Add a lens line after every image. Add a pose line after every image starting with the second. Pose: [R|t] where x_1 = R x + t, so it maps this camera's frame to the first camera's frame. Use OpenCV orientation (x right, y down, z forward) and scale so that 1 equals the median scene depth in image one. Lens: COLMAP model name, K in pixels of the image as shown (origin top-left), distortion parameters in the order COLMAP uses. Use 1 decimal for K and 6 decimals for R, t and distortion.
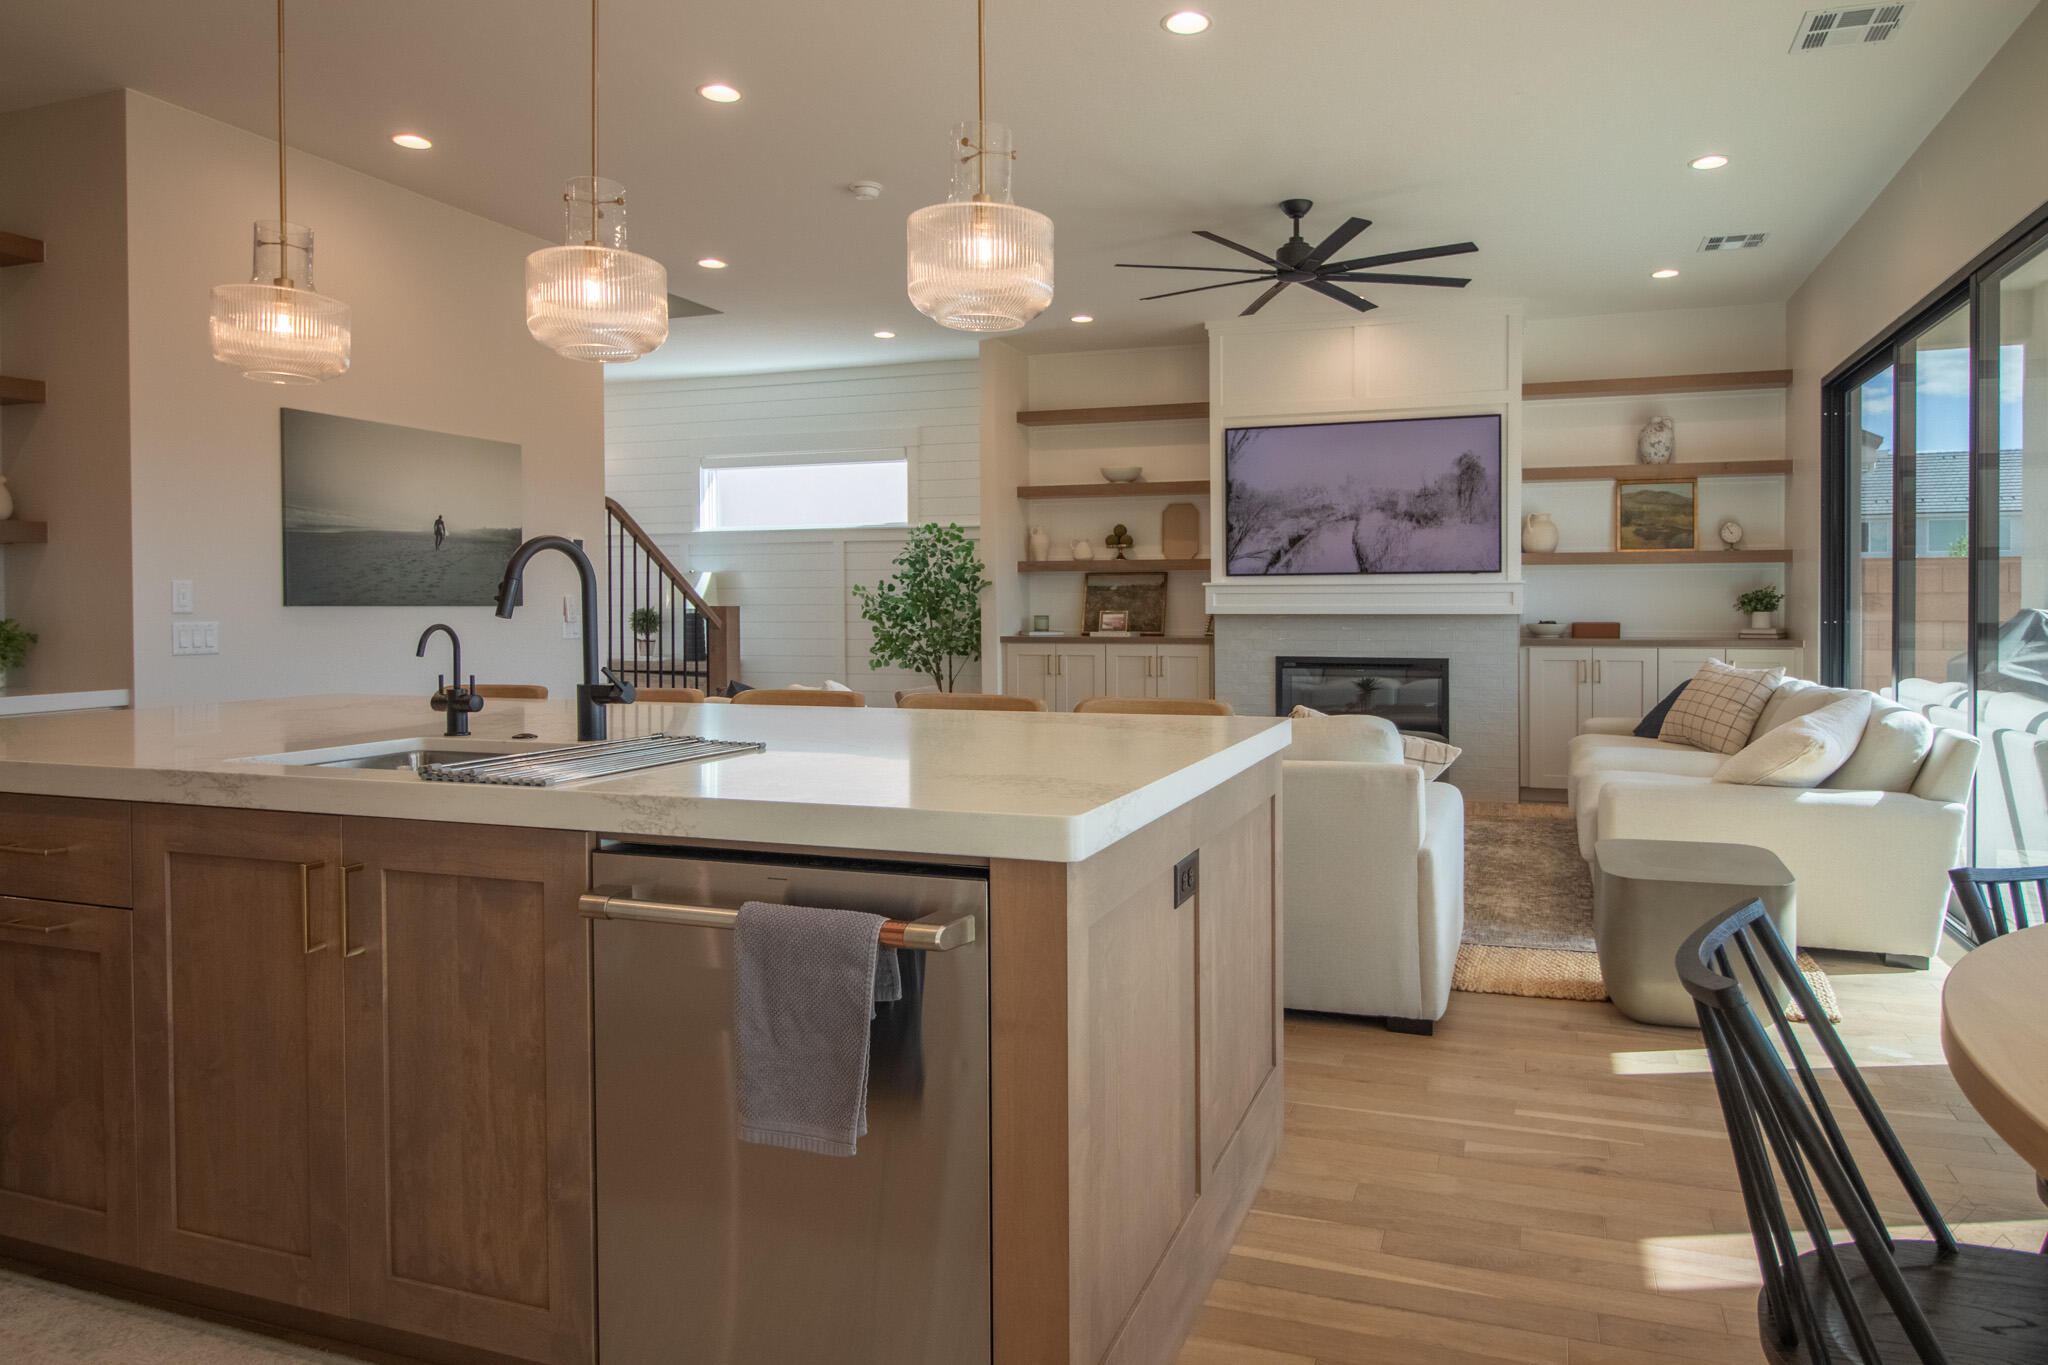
lens RADIAL K [[1200.6, 0, 1145.7], [0, 1200.6, 598.2], [0, 0, 1]] dist [0.000192, -0.000083]
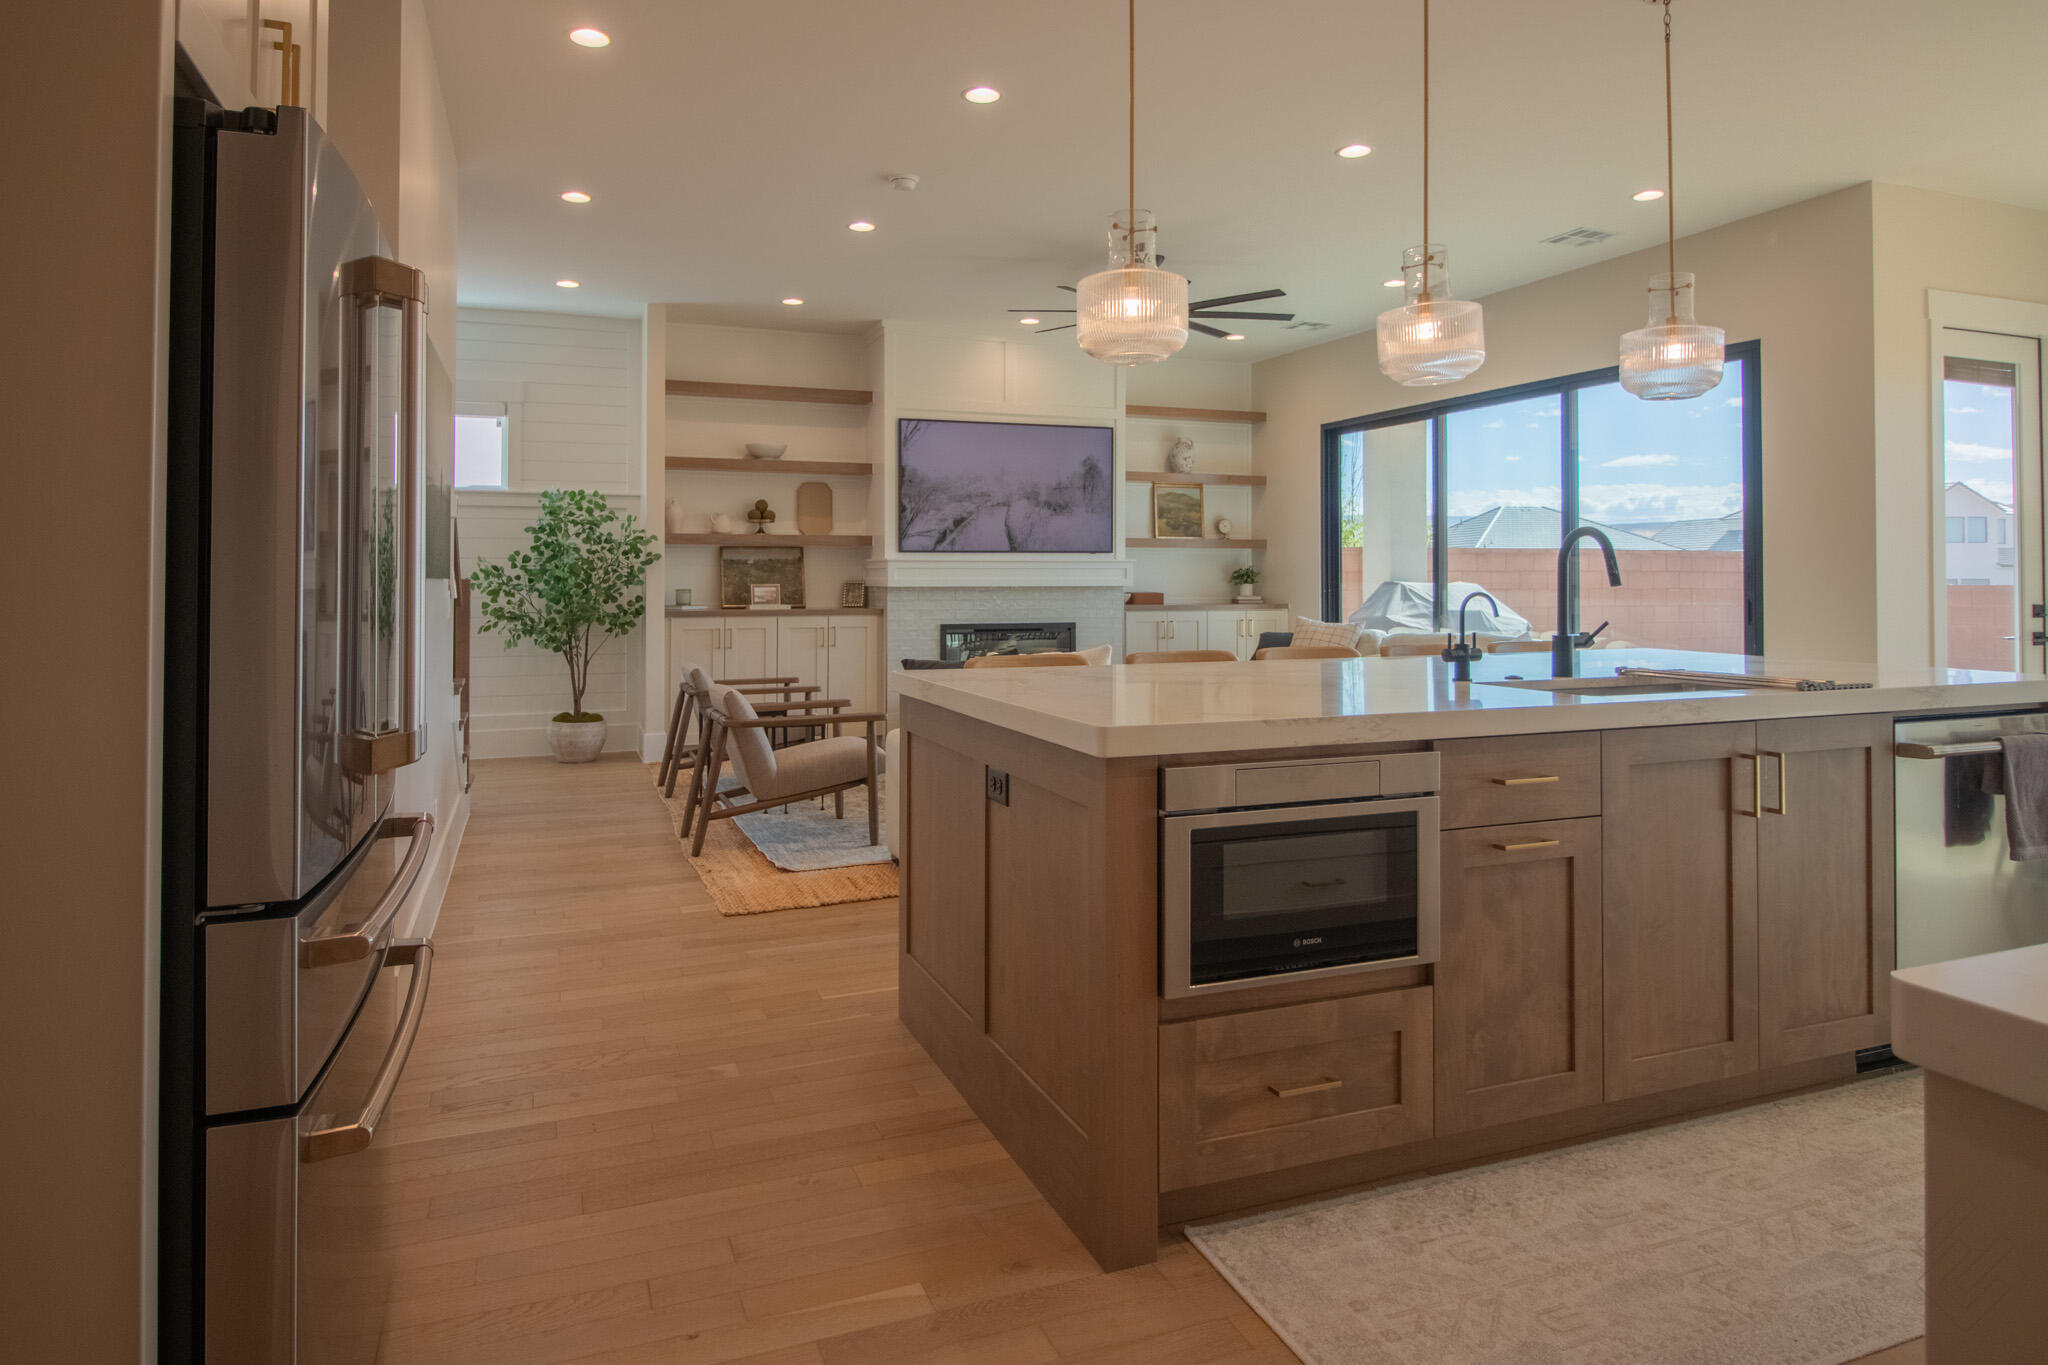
lens RADIAL K [[1191.7, 0, 969.7], [0, 1191.7, 516.6], [0, 0, 1]] dist [0.003208, 0.001246]
pose [[0.784686, 0.032568, 0.619037, -0.567639], [-0.003716, 0.998848, -0.047840, 0.000966], [-0.619882, 0.035239, 0.783903, 0.106690]]
